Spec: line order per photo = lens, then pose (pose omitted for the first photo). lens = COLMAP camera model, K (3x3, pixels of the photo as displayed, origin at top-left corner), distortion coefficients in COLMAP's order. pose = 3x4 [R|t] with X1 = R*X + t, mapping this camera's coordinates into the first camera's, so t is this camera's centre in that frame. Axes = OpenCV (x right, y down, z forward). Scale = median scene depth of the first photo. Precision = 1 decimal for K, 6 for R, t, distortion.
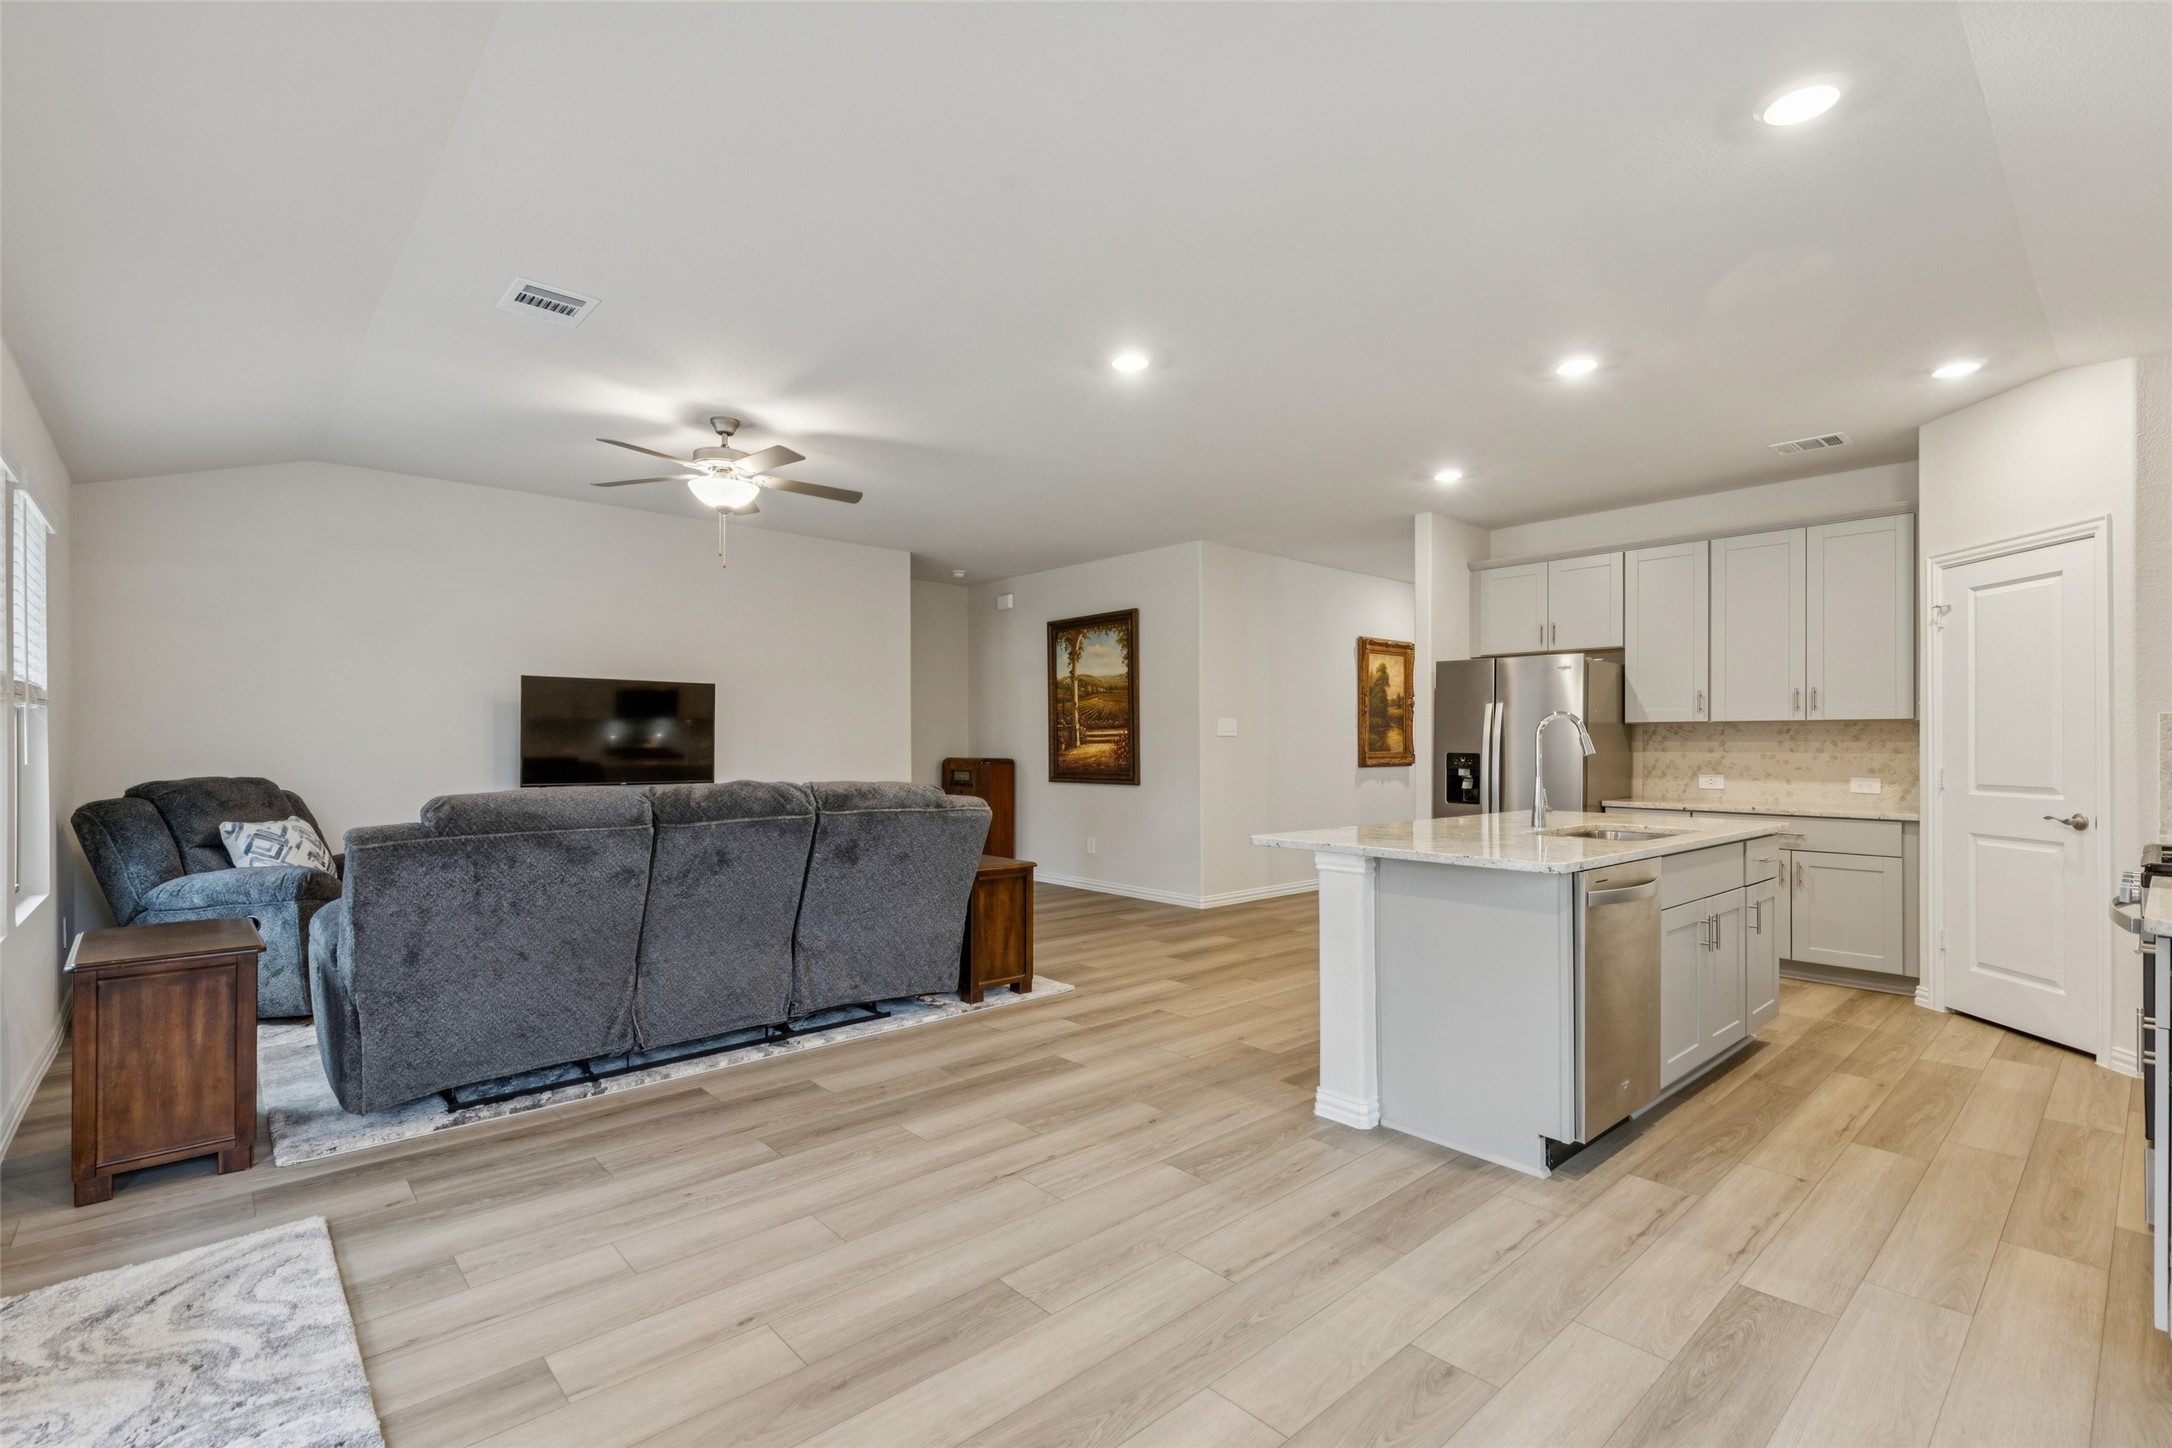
lens RADIAL K [[975.2, 0, 1080.1], [0, 975.2, 729.1], [0, 0, 1]] dist [0.005111, 0.000195]
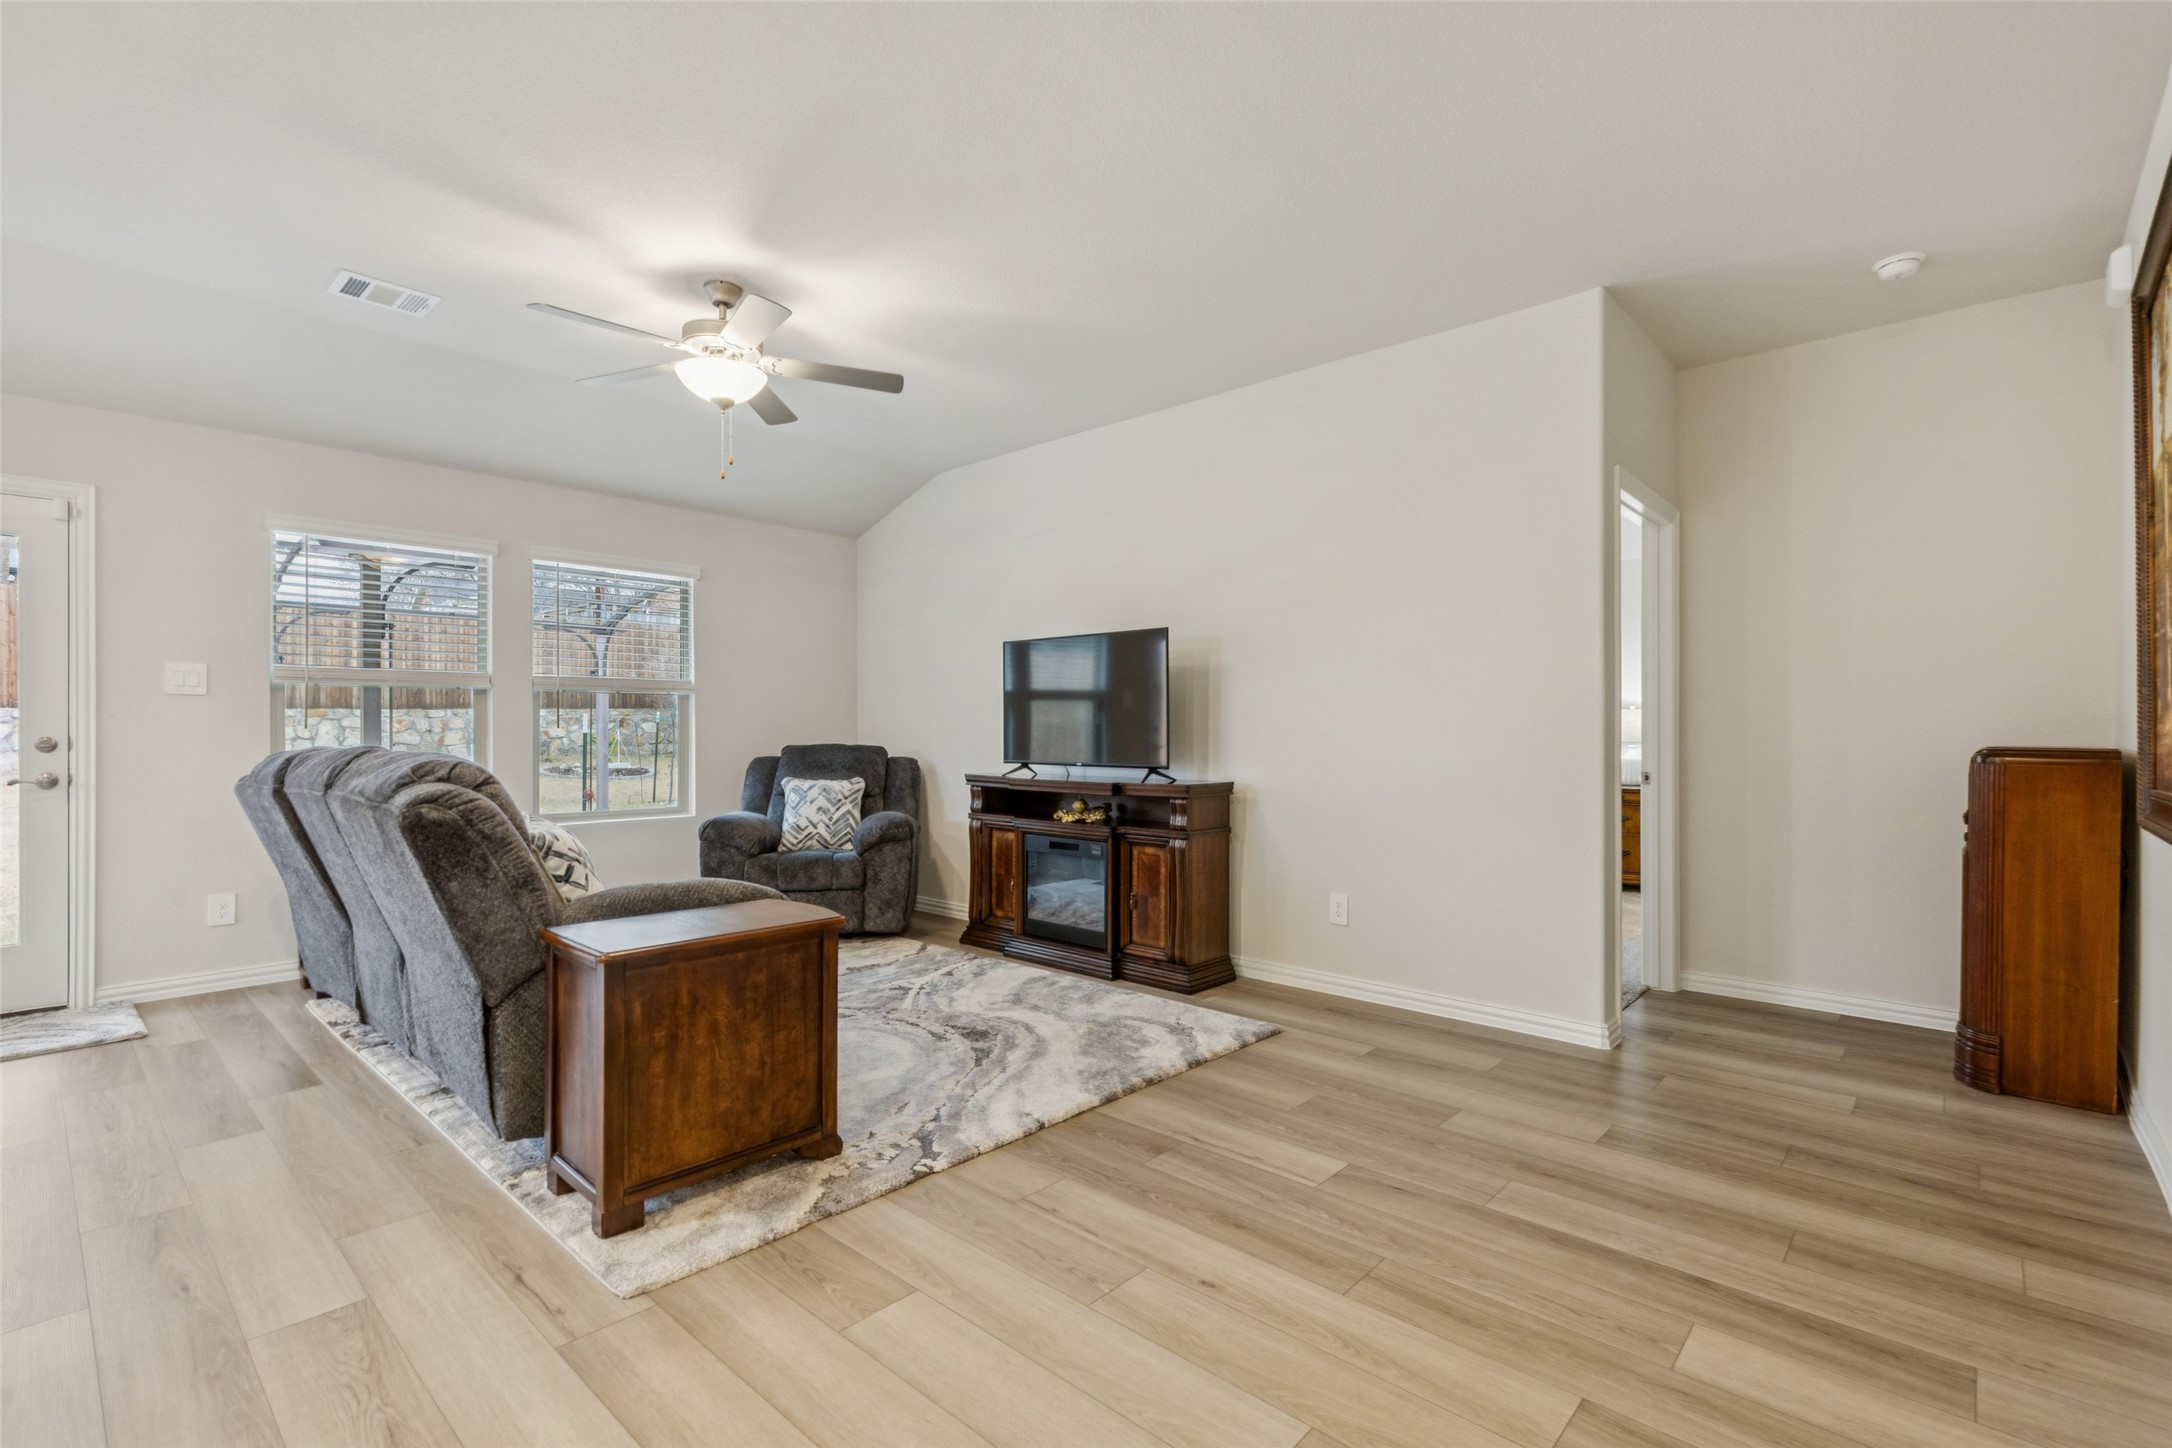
lens RADIAL K [[975.2, 0, 1080.1], [0, 975.2, 729.1], [0, 0, 1]] dist [0.005111, 0.000195]
pose [[0.093935, -0.006942, -0.995554, 0.550071], [0.013268, 0.999896, -0.005720, 0.051421], [0.995490, -0.012671, 0.094017, 1.537256]]
